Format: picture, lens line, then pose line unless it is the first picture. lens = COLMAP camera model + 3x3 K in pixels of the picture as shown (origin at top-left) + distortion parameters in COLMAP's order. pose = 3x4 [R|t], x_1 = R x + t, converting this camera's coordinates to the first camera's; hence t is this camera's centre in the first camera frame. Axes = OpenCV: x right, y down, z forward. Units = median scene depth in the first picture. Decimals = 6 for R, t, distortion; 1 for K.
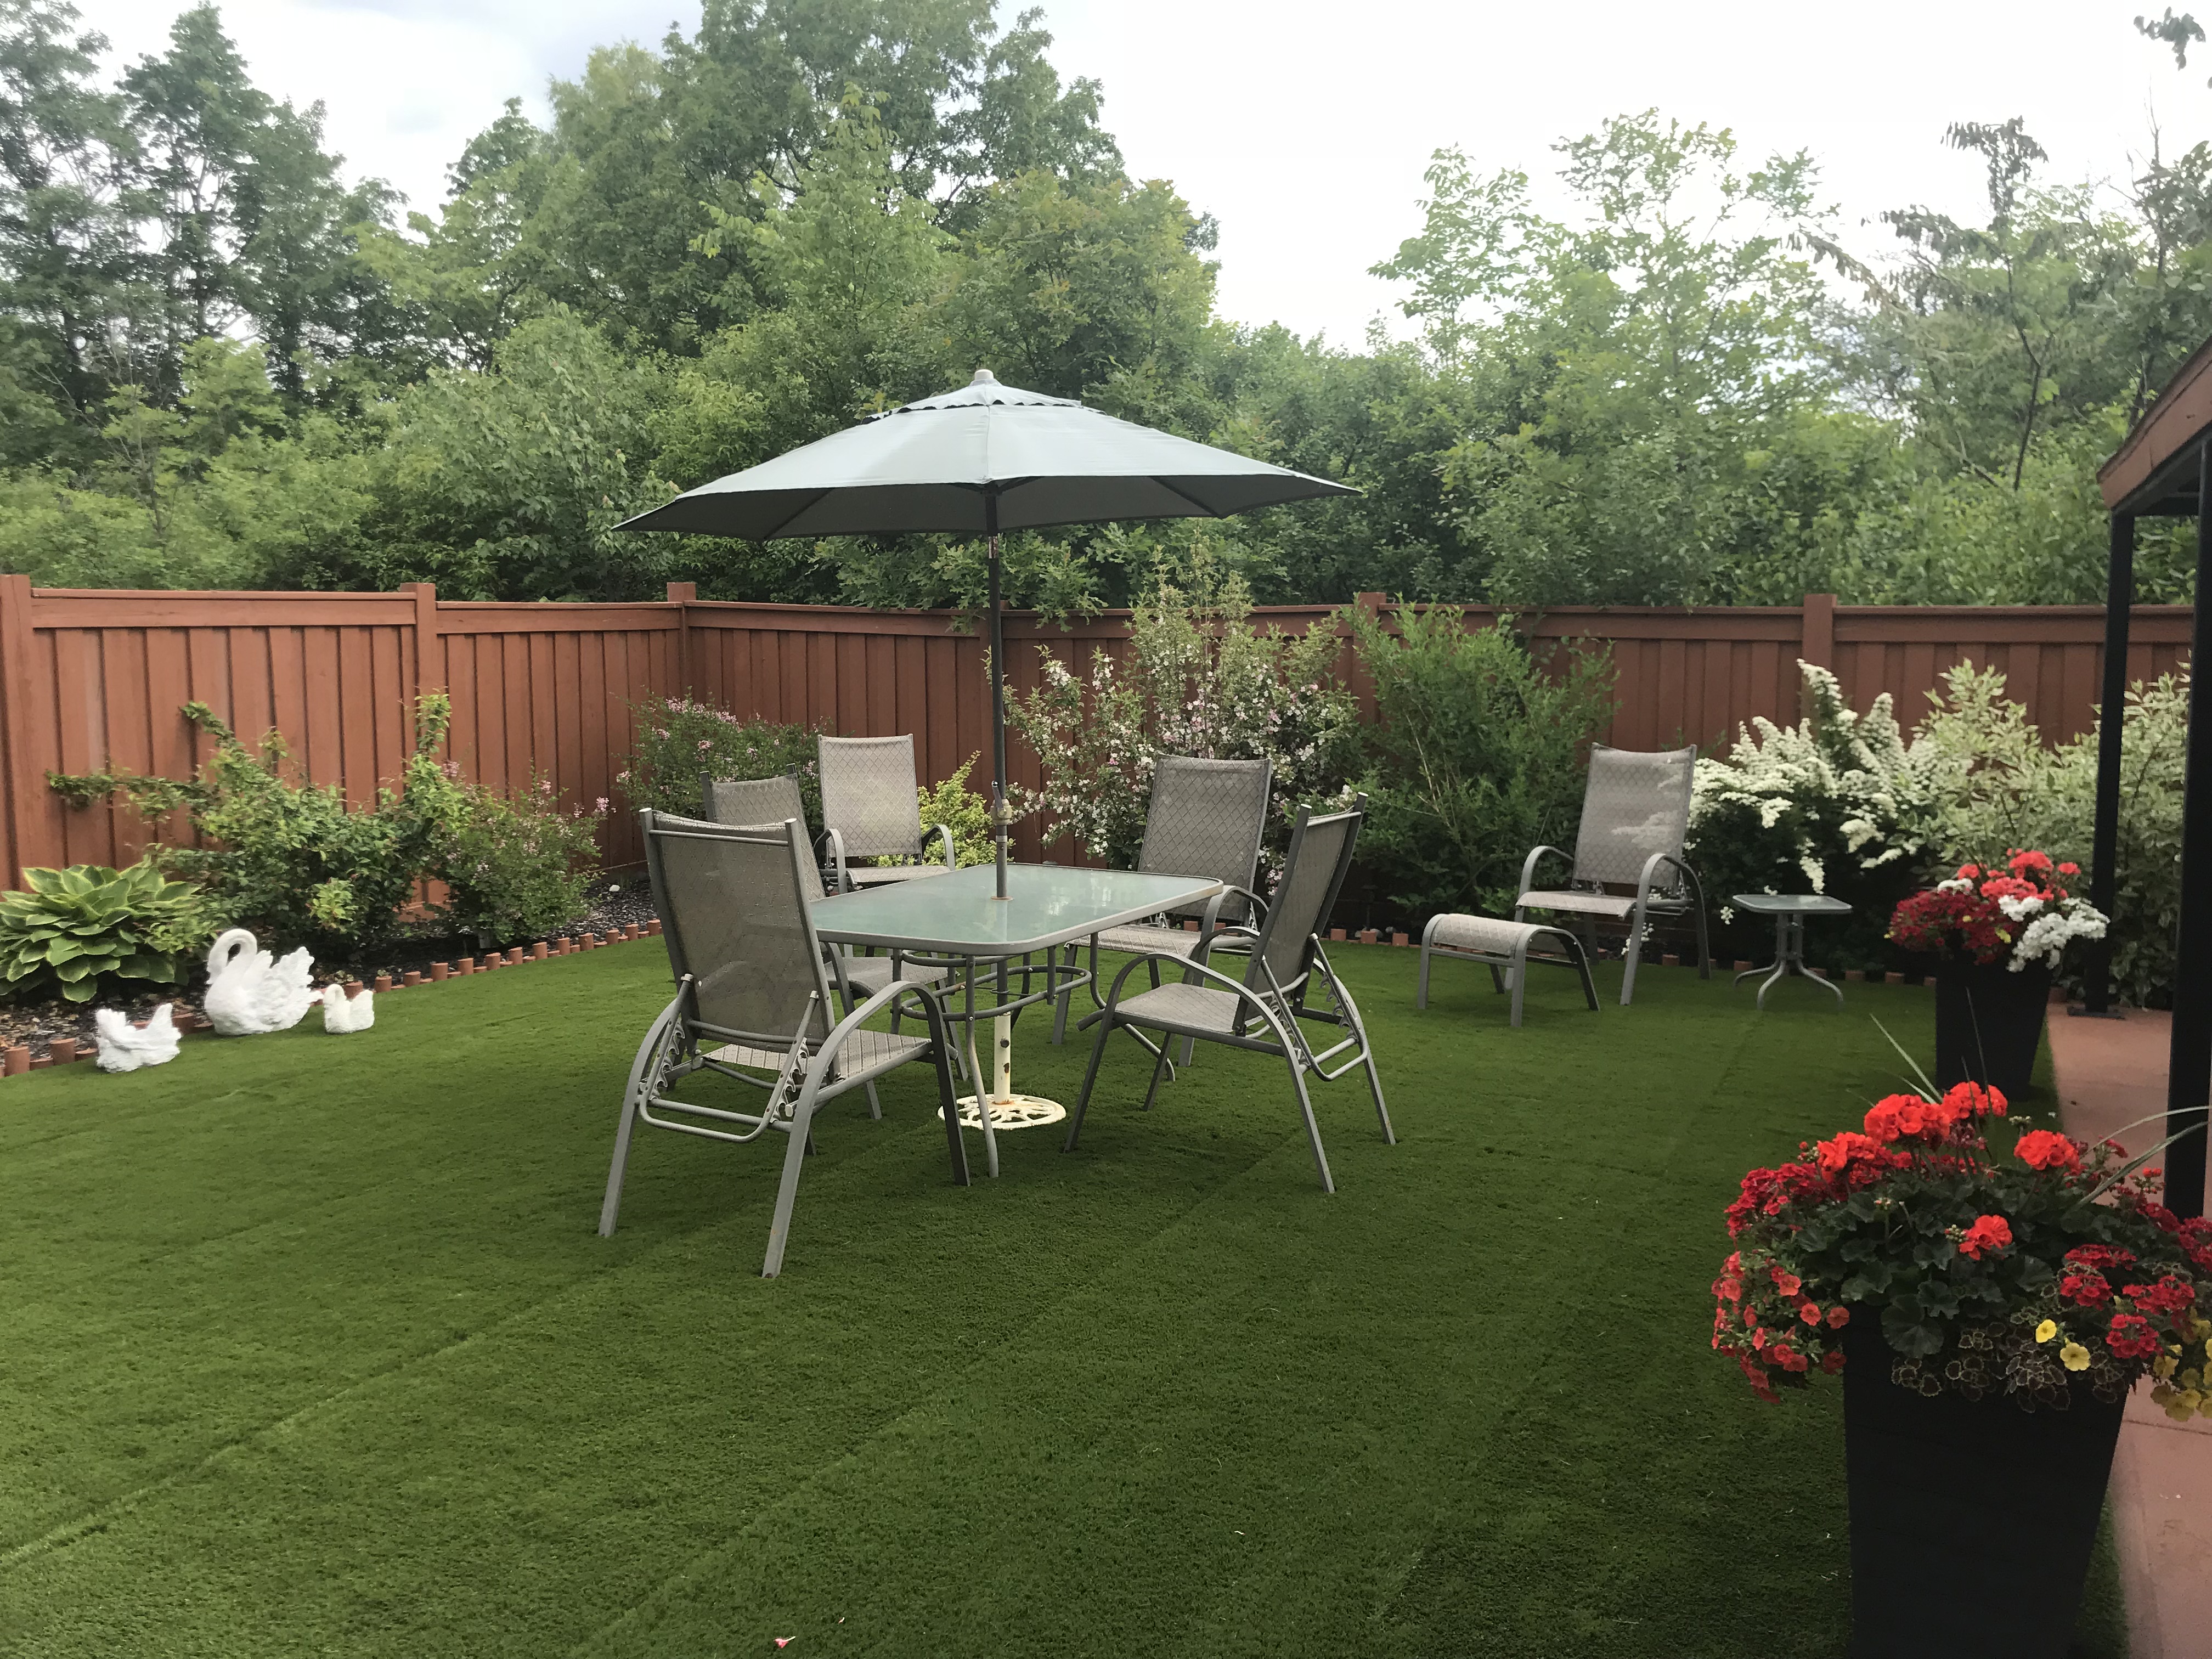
lens RADIAL K [[1822.2, 0, 1106.0], [0, 1822.2, 829.5], [0, 0, 1]] dist [0.008587, 0.004516]
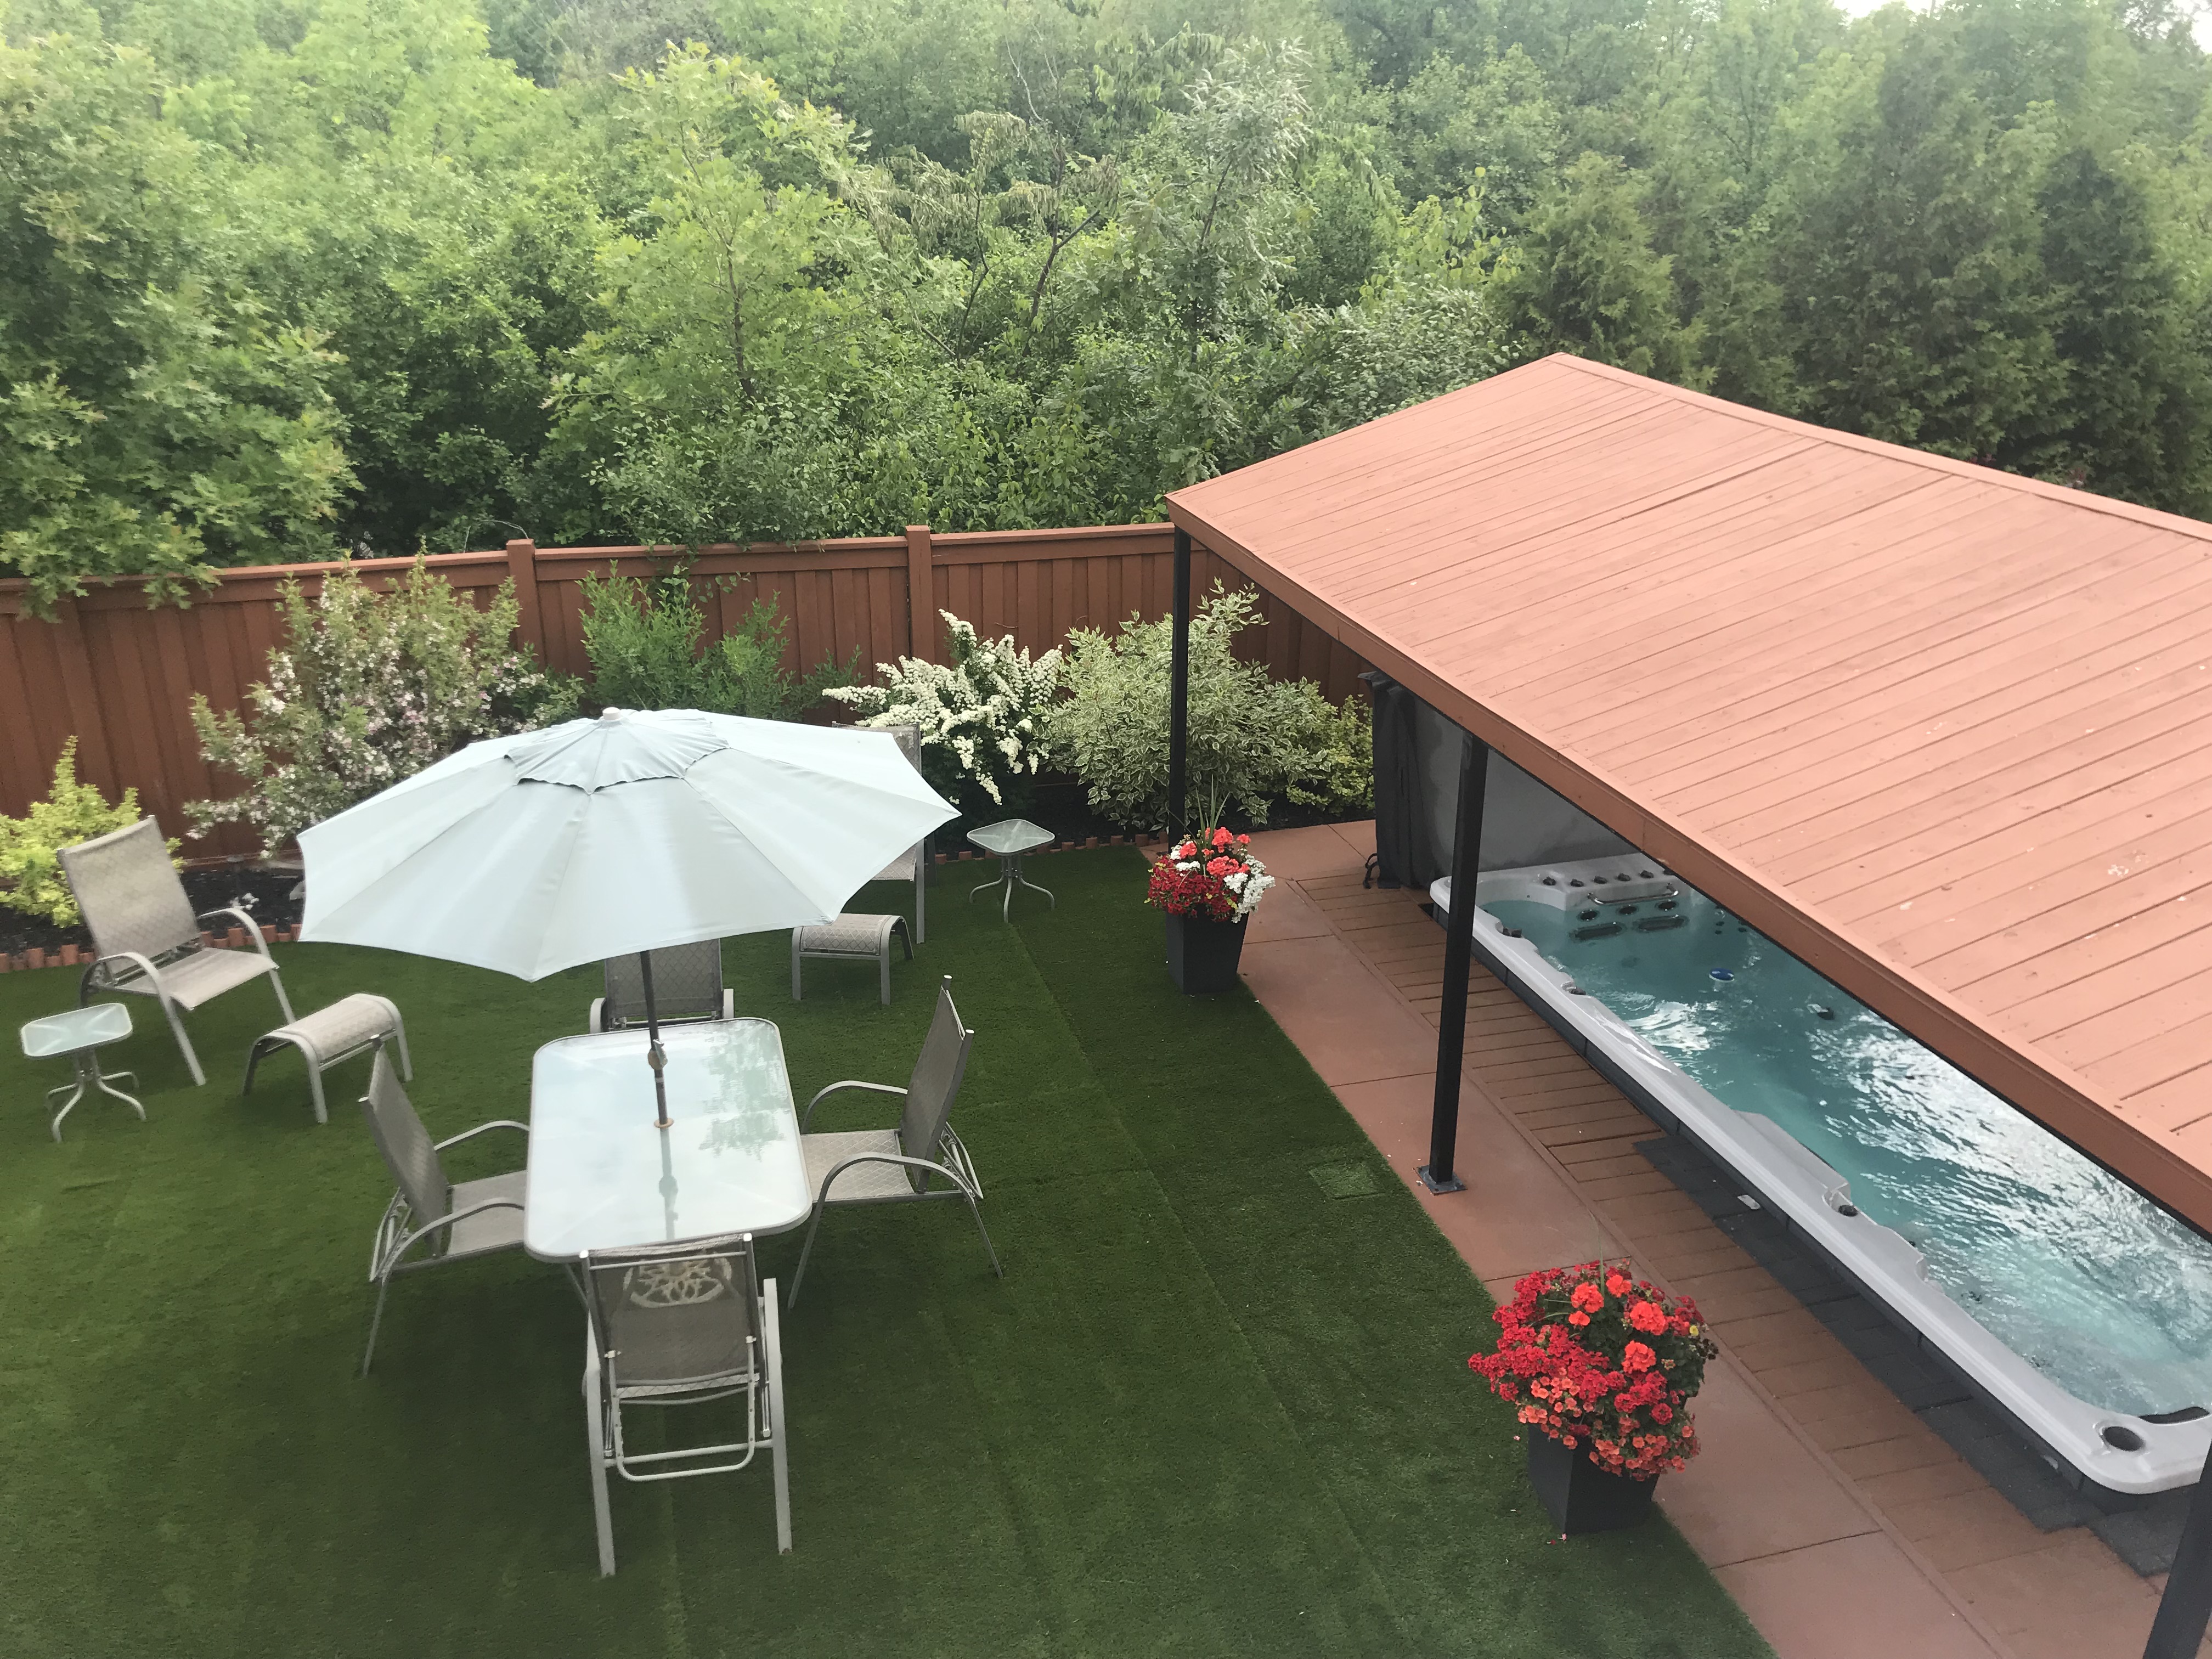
lens RADIAL K [[1817.9, 0, 1105.6], [0, 1817.9, 726.3], [0, 0, 1]] dist [0.006240, 0.003094]
pose [[0.744708, -0.220281, 0.629990, -0.358753], [0.072360, 0.965044, 0.251900, -0.329812], [-0.663457, -0.142005, 0.734615, -0.027835]]
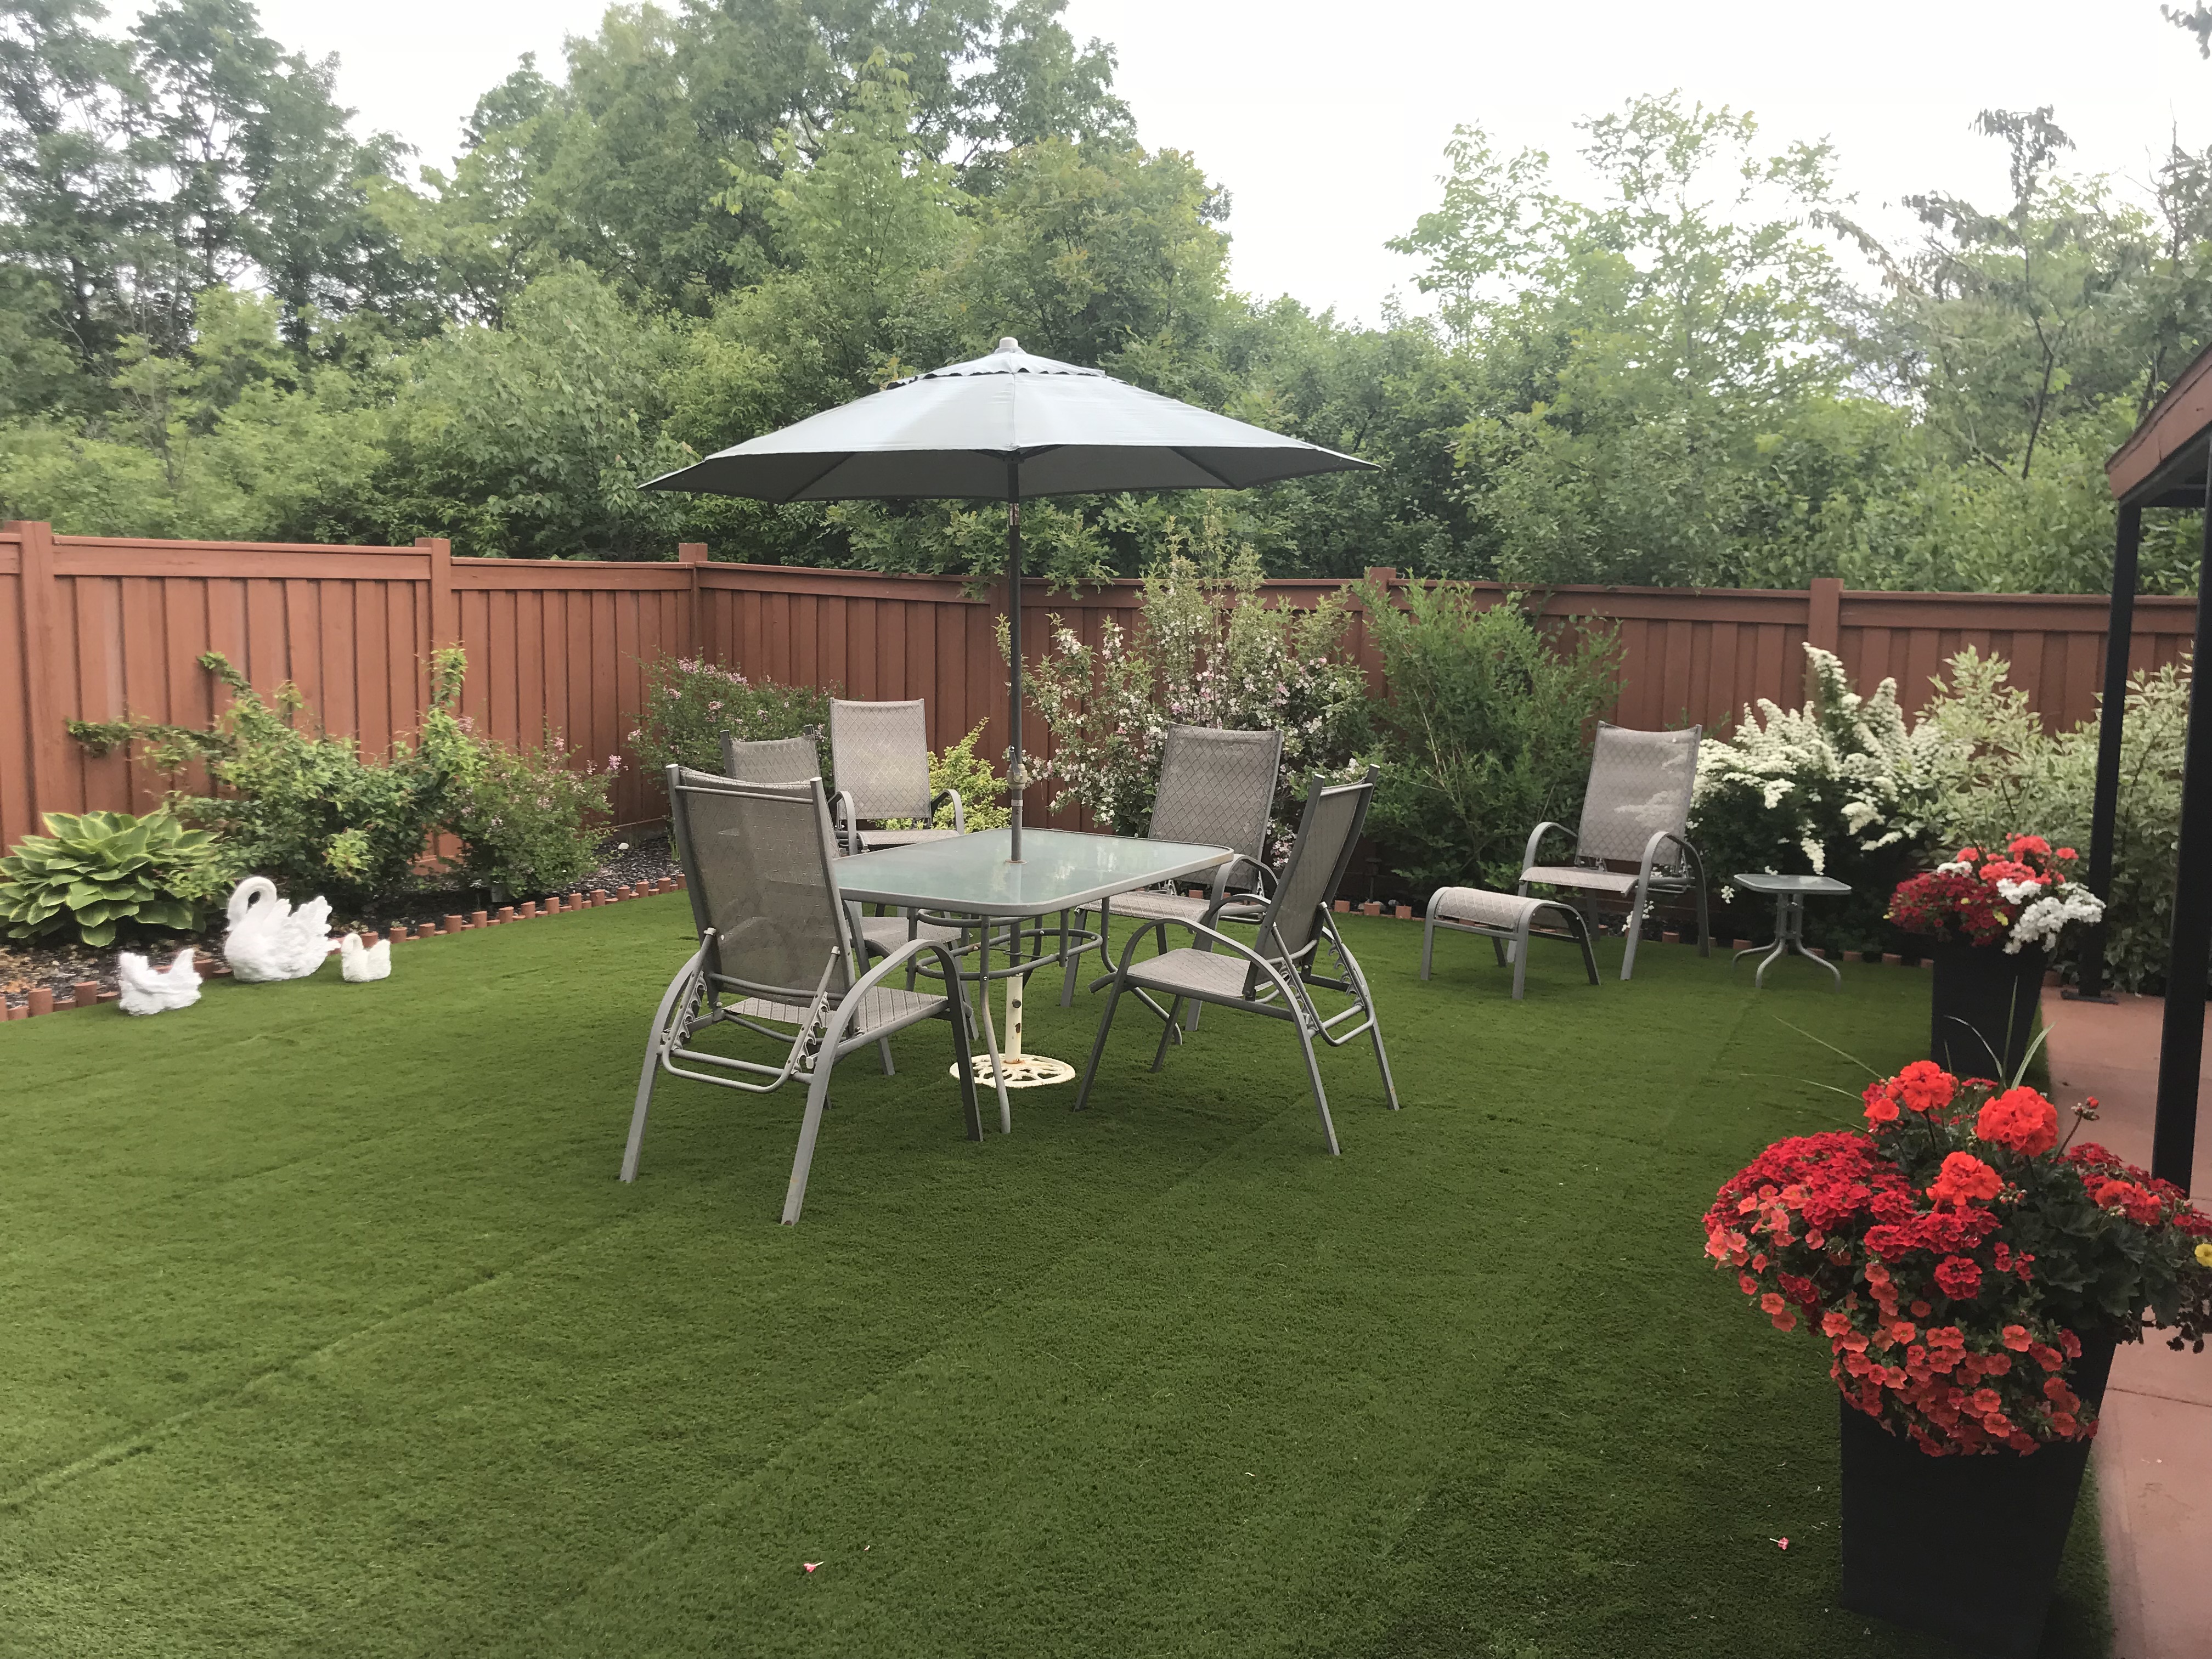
lens RADIAL K [[1821.1, 0, 1107.7], [0, 1821.1, 833.0], [0, 0, 1]] dist [0.010900, -0.003119]
pose [[0.999787, 0.020482, 0.002509, -0.006171], [-0.020524, 0.999629, 0.017914, 0.001897], [-0.002141, -0.017962, 0.999836, -0.009332]]
